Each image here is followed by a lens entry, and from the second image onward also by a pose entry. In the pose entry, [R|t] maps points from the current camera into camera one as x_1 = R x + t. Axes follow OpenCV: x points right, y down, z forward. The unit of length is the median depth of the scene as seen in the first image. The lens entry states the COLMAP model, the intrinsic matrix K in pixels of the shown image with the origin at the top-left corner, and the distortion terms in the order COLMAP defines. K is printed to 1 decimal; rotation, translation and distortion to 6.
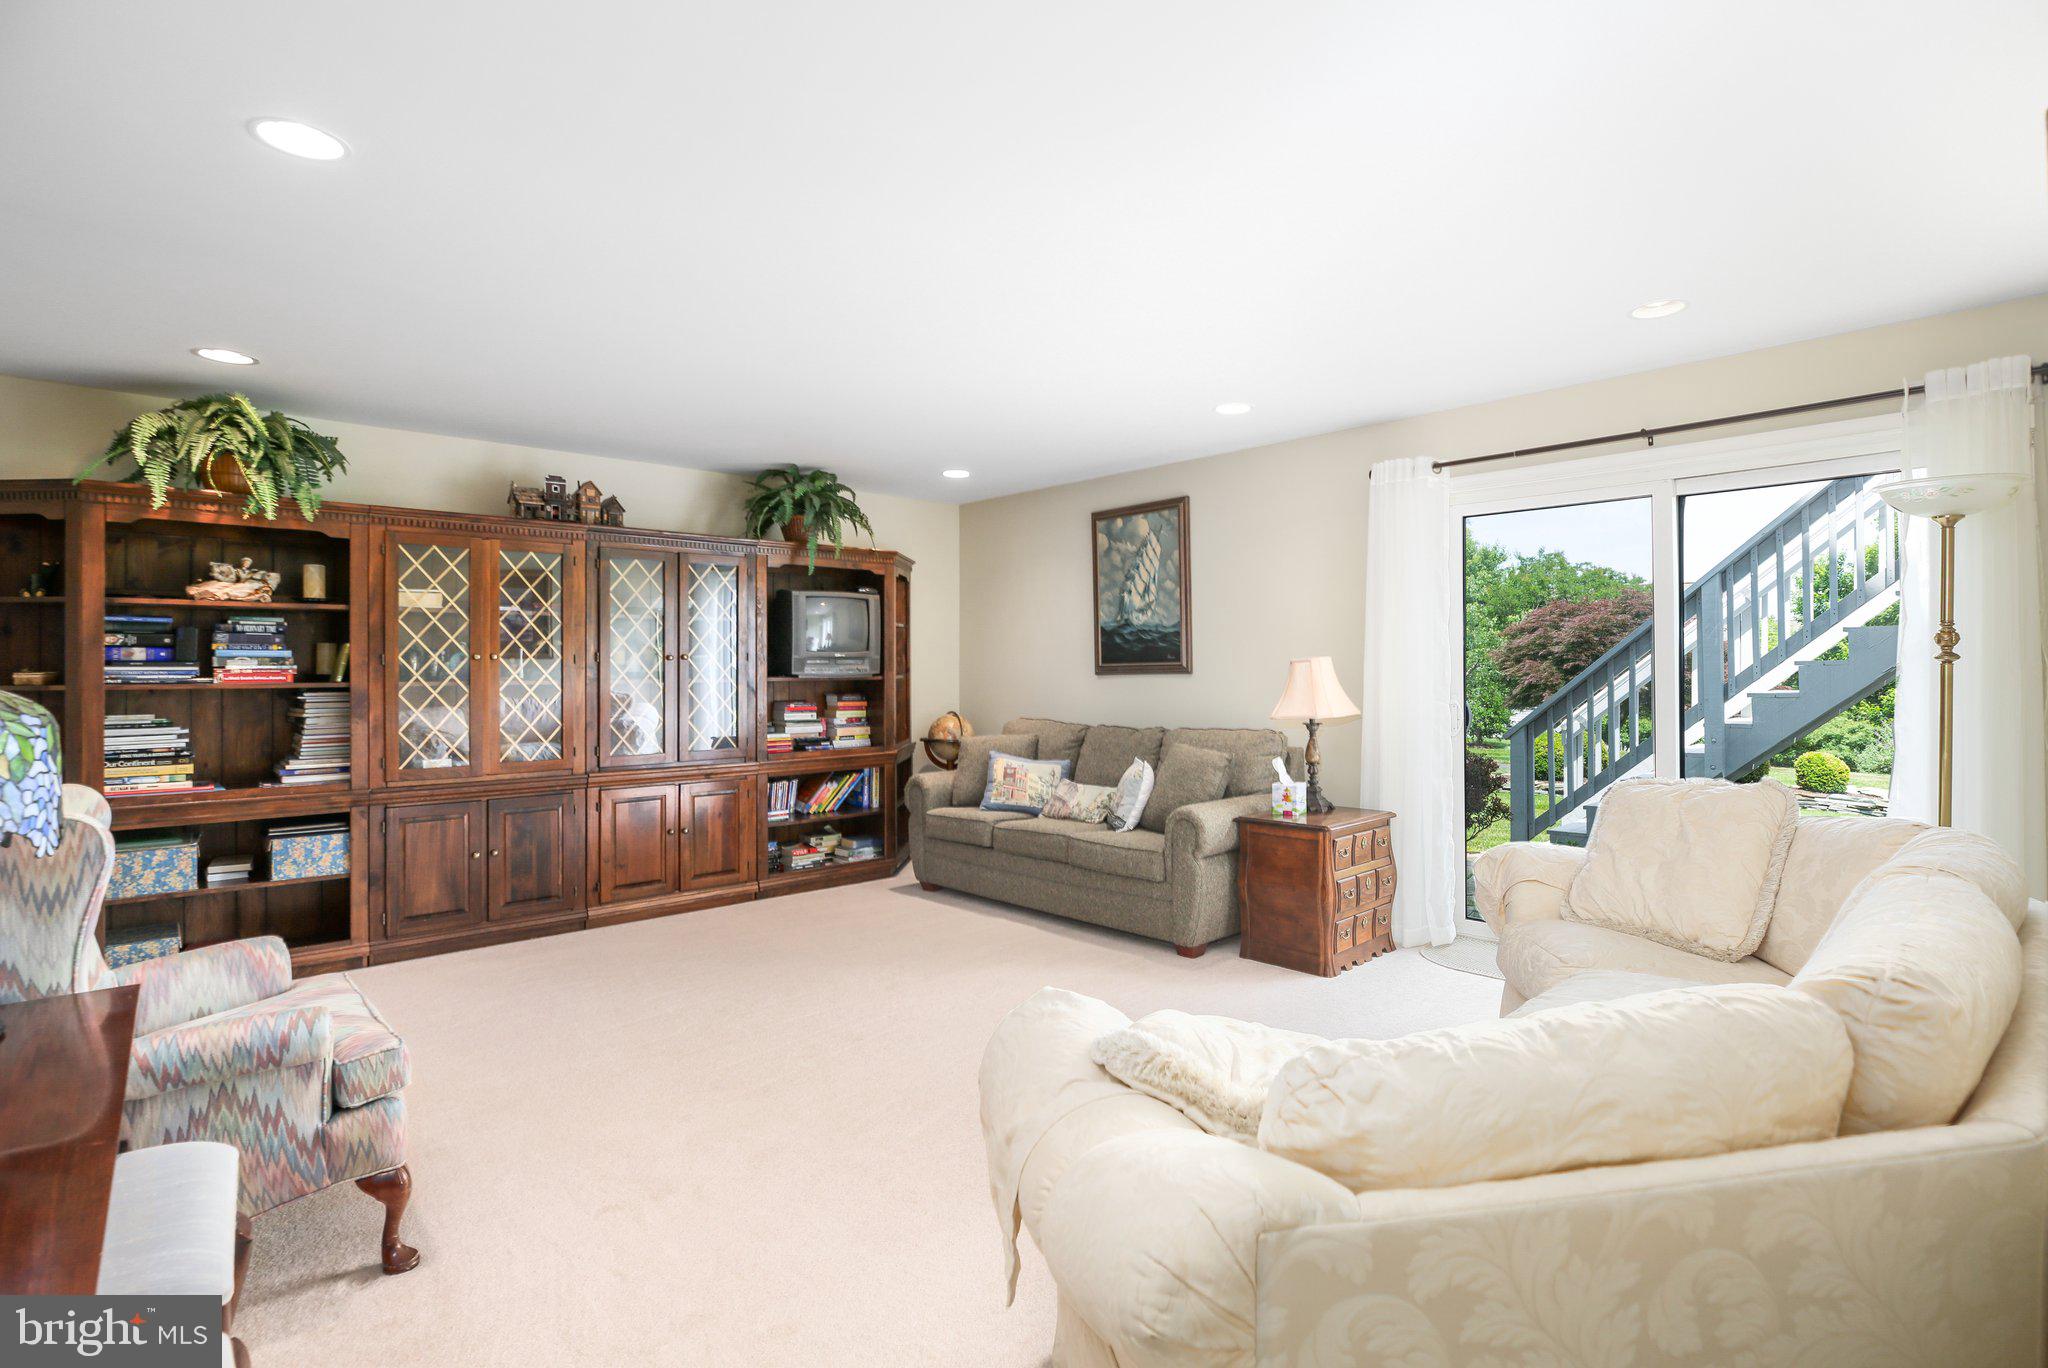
lens RADIAL K [[1000.5, 0, 1024.0], [0, 1000.5, 684.0], [0, 0, 1]] dist [-0.002265, -0.000129]
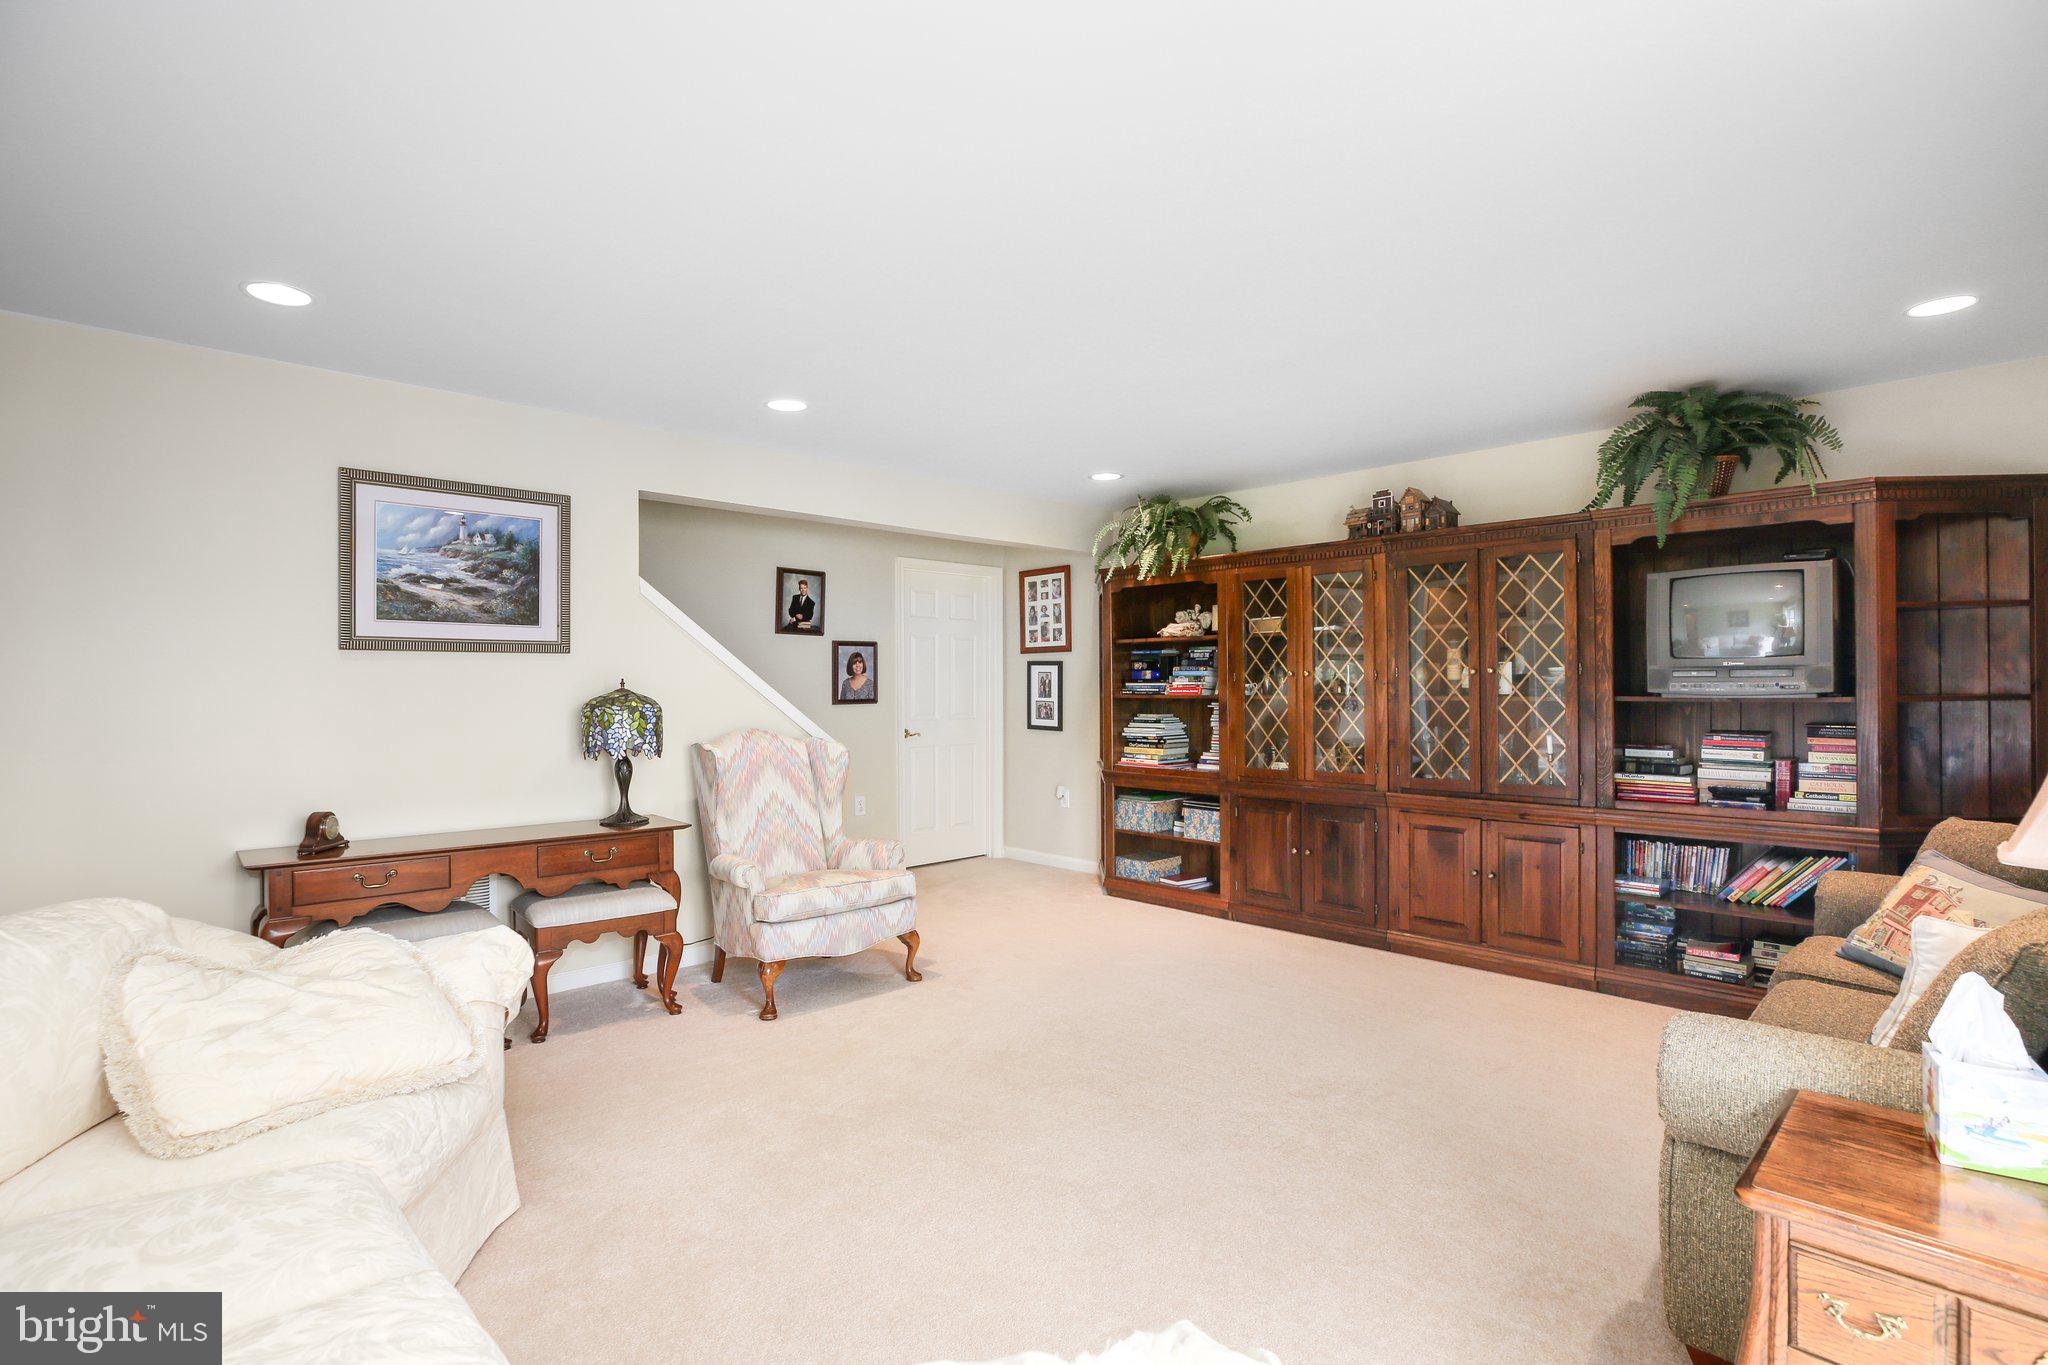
lens RADIAL K [[1014.9, 0, 1024.0], [0, 1014.9, 682.5], [0, 0, 1]] dist [-0.000224, 0.000534]
pose [[0.015538, 0.008919, -0.999839, 0.464130], [-0.002497, 0.999957, 0.008881, -0.021312], [0.999876, 0.002359, 0.015559, 0.537486]]
